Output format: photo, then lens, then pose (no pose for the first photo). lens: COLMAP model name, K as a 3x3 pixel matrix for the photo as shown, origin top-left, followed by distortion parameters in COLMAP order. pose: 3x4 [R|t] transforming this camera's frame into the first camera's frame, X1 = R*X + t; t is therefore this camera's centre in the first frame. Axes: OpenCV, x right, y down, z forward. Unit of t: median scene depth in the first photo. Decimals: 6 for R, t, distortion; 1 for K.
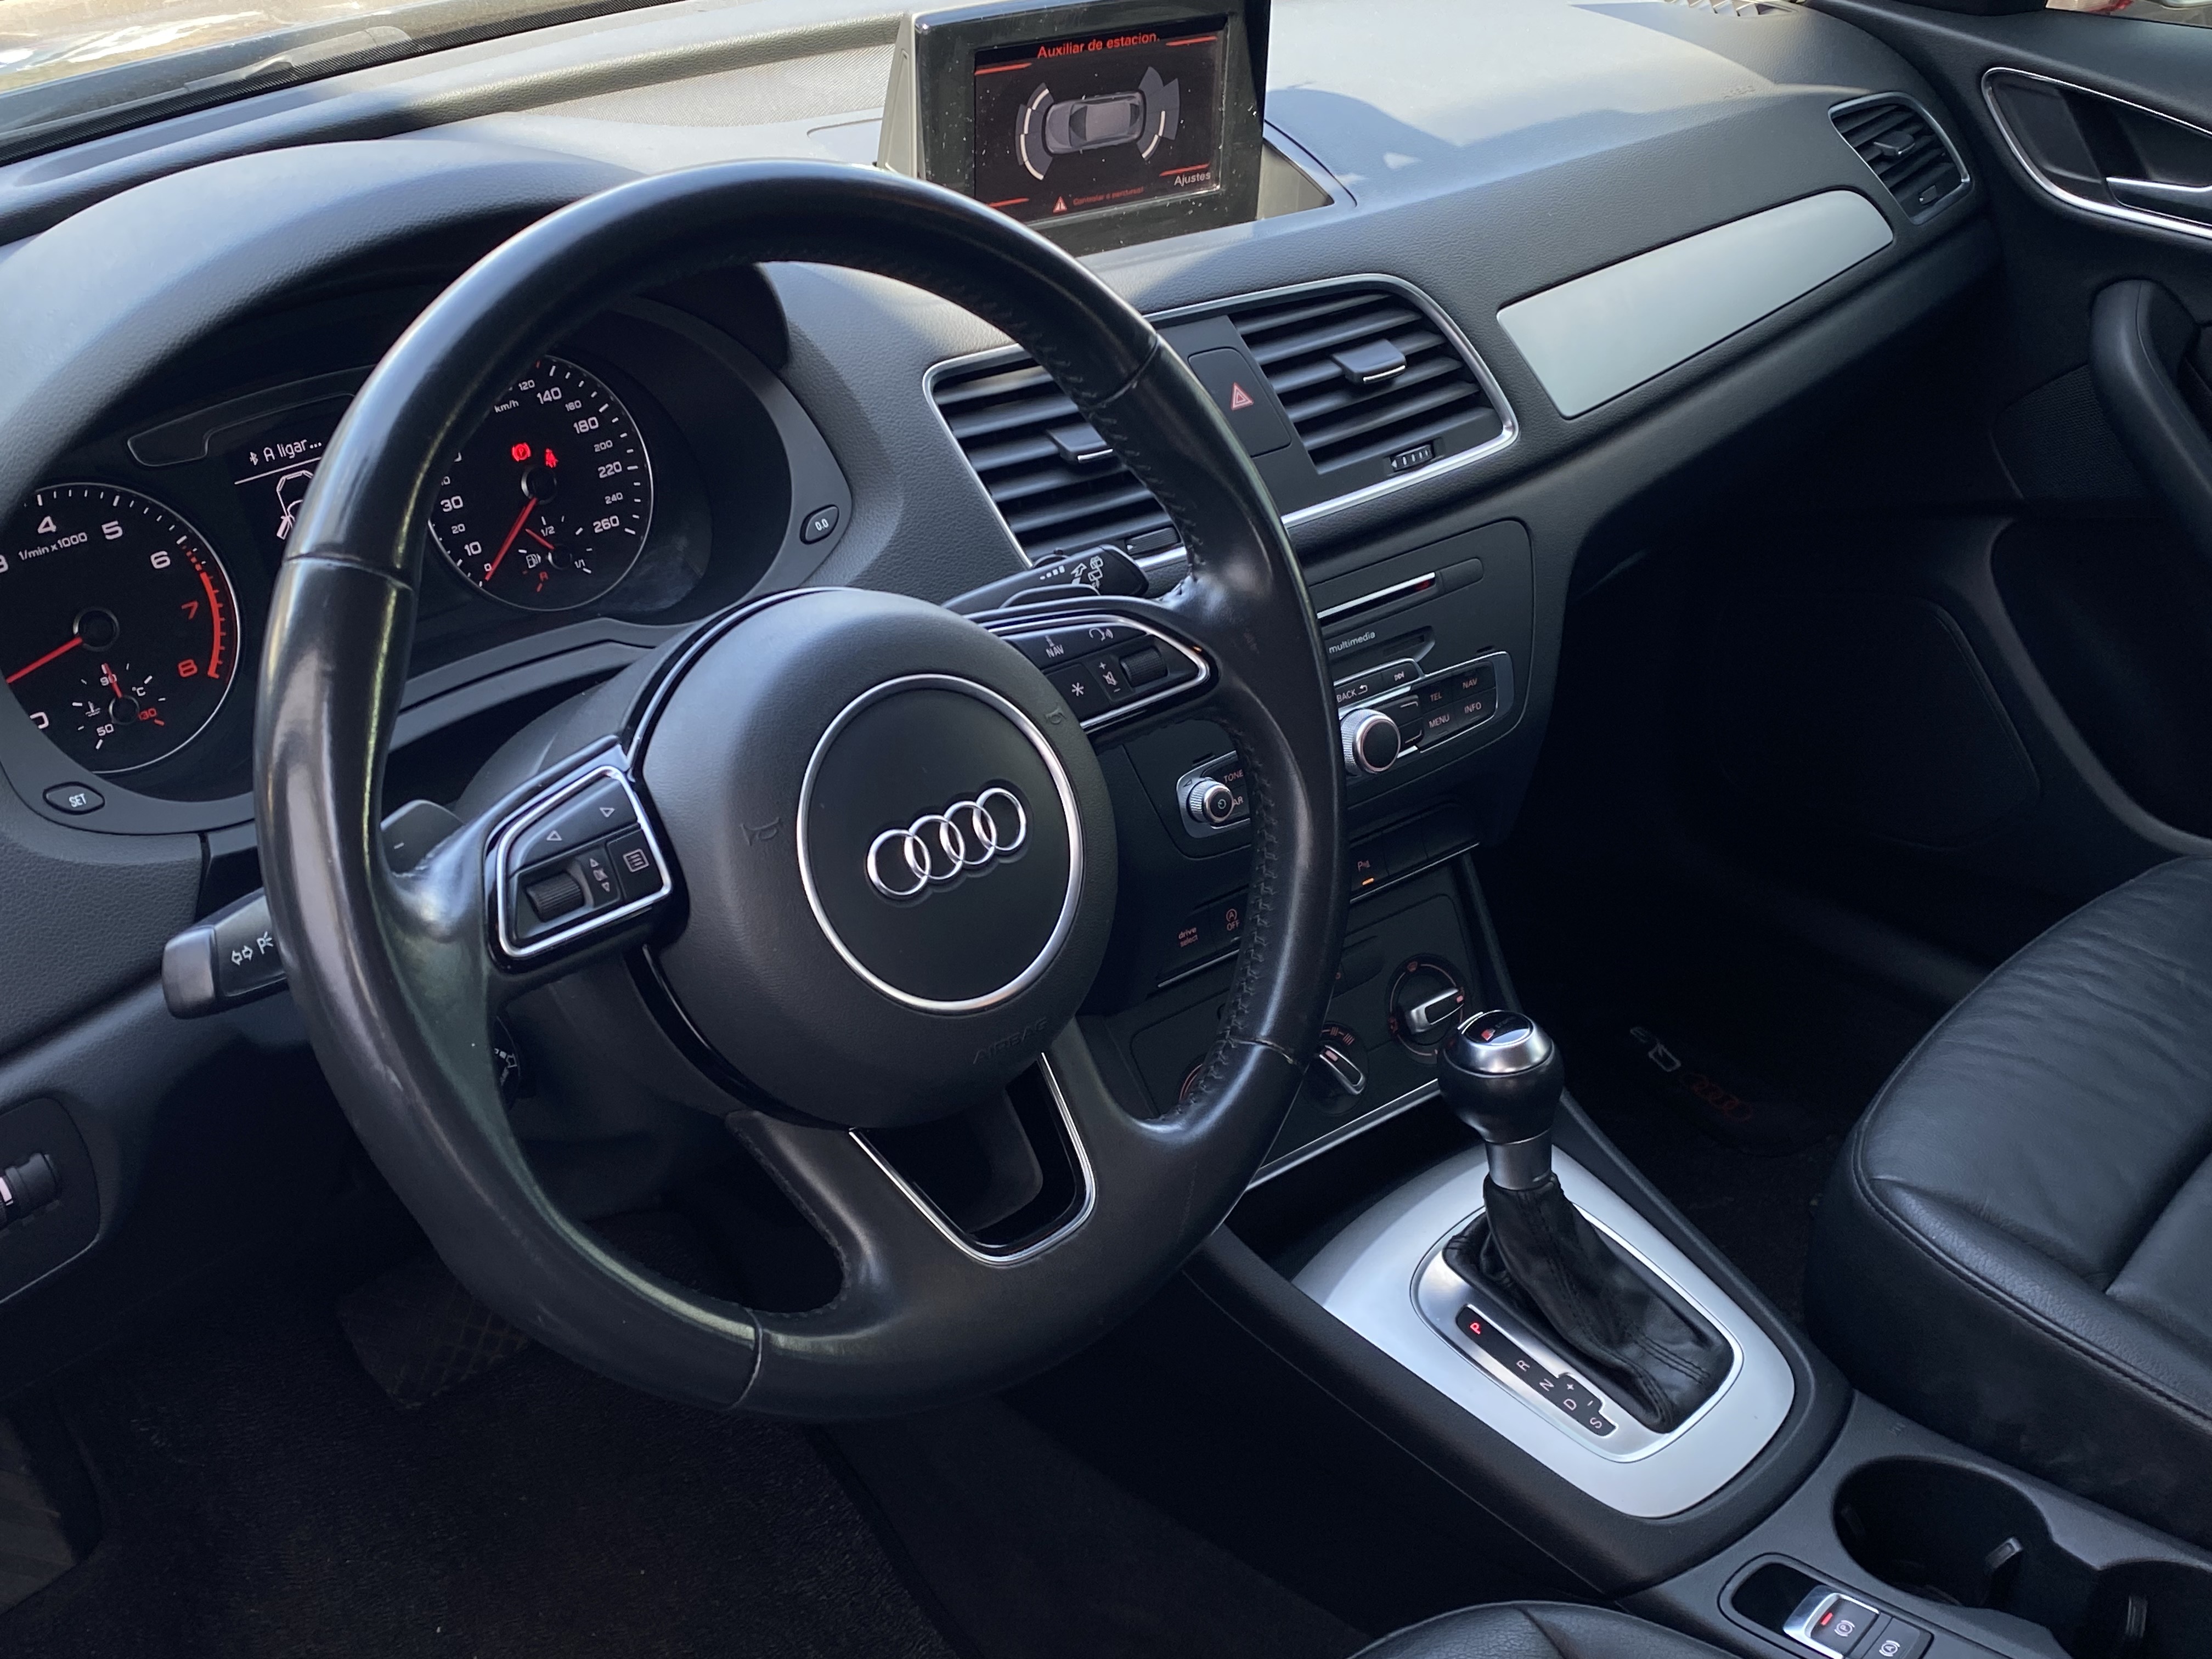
lens RADIAL K [[2275.0, 0, 1106.0], [0, 2275.0, 829.5], [0, 0, 1]] dist [0.141582, -0.455211]
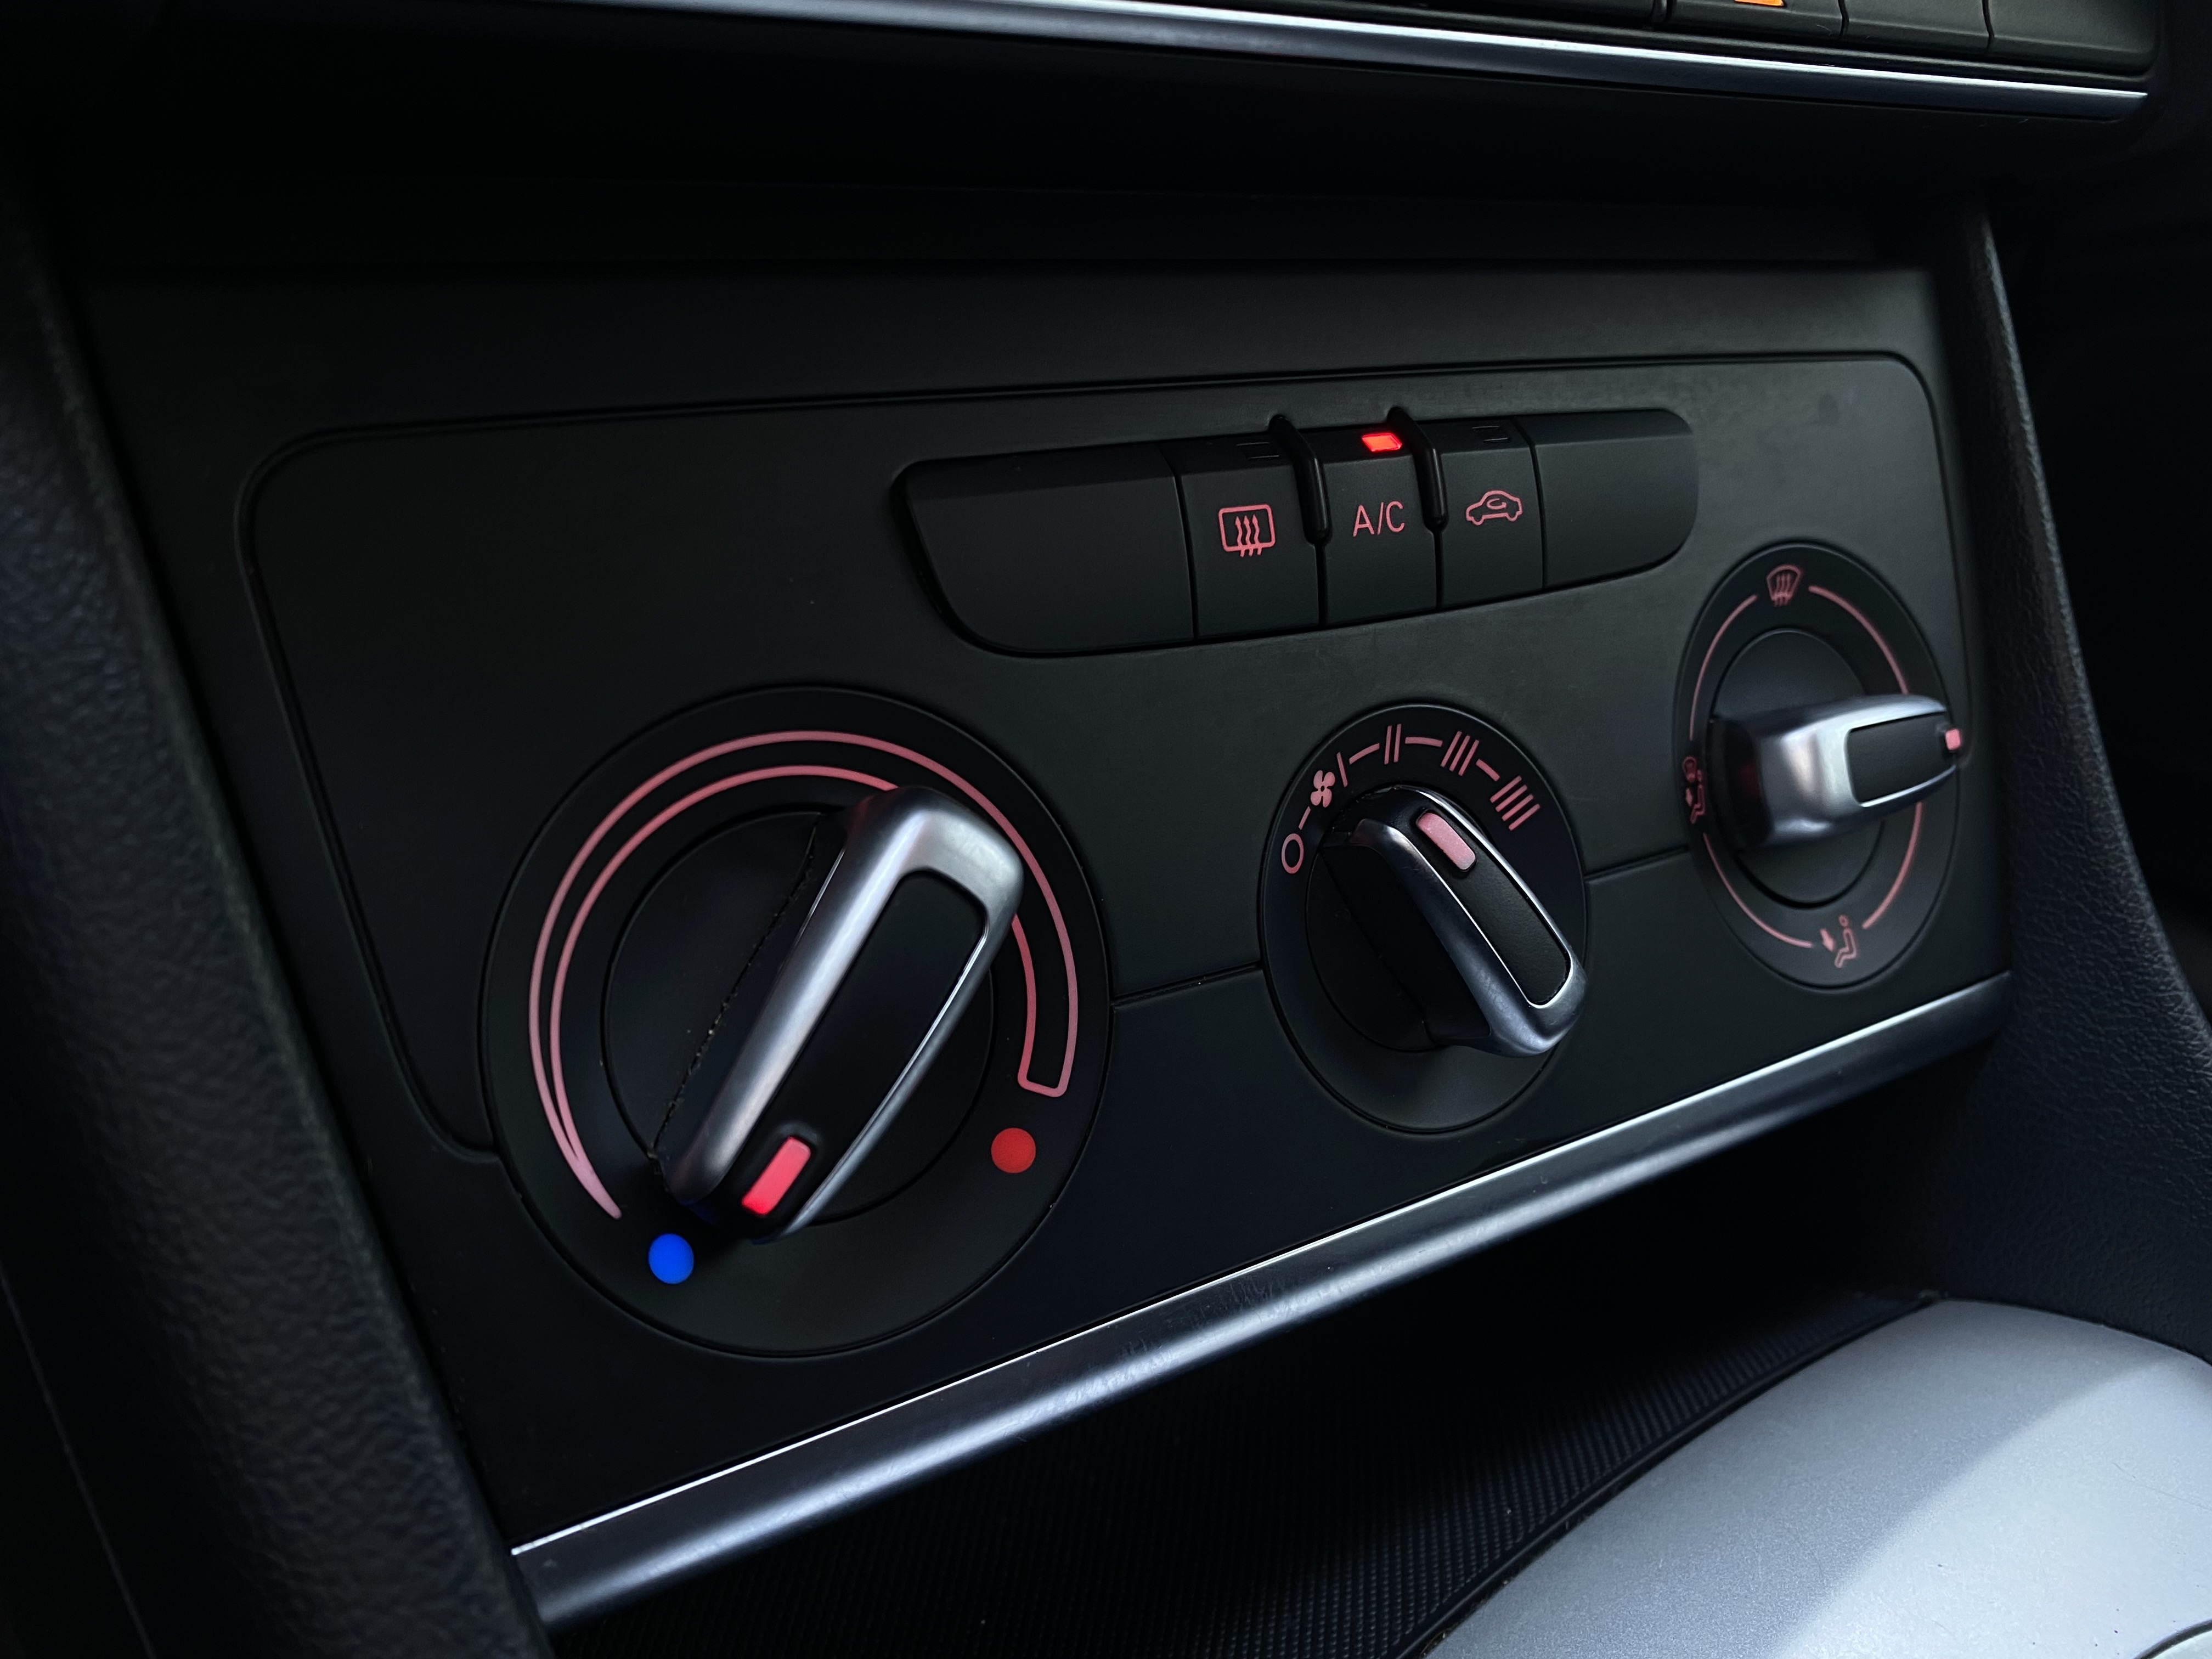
lens RADIAL K [[1686.7, 0, 1071.2], [0, 1686.7, 835.7], [0, 0, 1]] dist [0.095873, -0.300677]
pose [[0.989344, 0.142584, -0.029456, 0.076199], [-0.143508, 0.989130, -0.032065, 0.117601], [0.024564, 0.035950, 0.999052, 0.922139]]
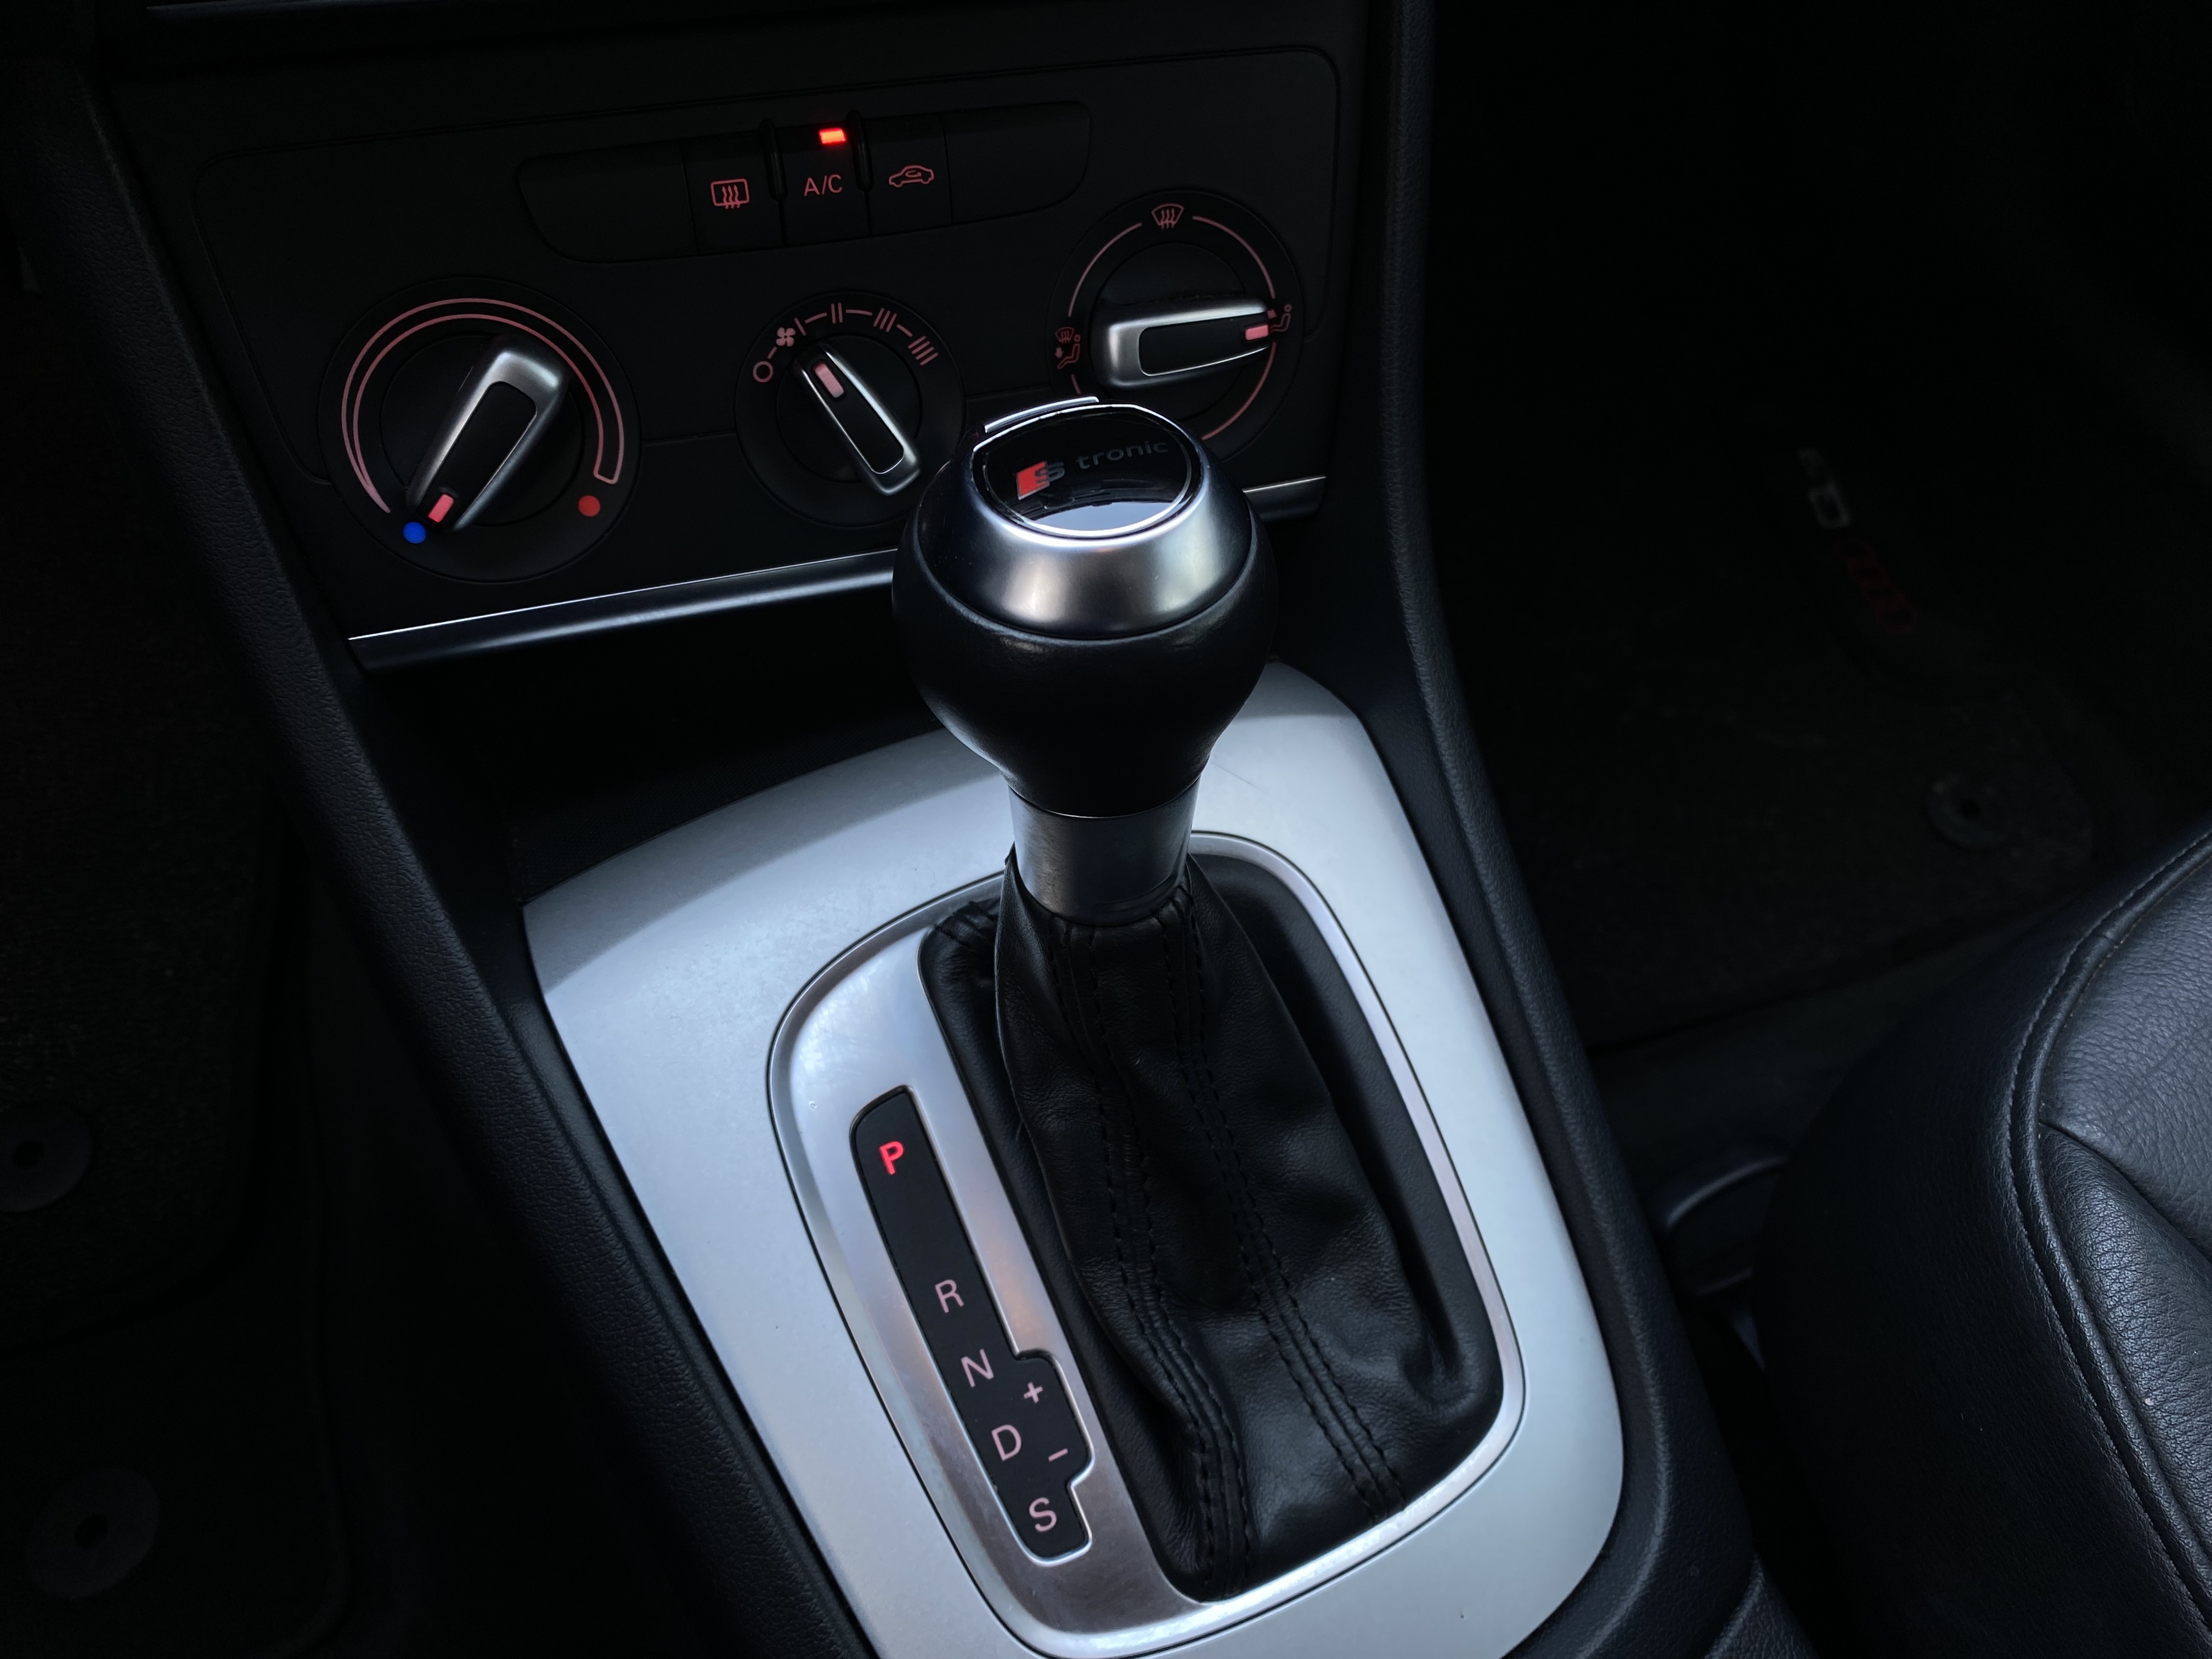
lens RADIAL K [[1686.7, 0, 1071.2], [0, 1686.7, 835.7], [0, 0, 1]] dist [0.095873, -0.300677]
pose [[0.935177, 0.333756, -0.118533, 0.213522], [-0.252585, 0.863074, 0.437382, 0.032404], [0.248282, -0.379090, 0.891430, 0.788542]]
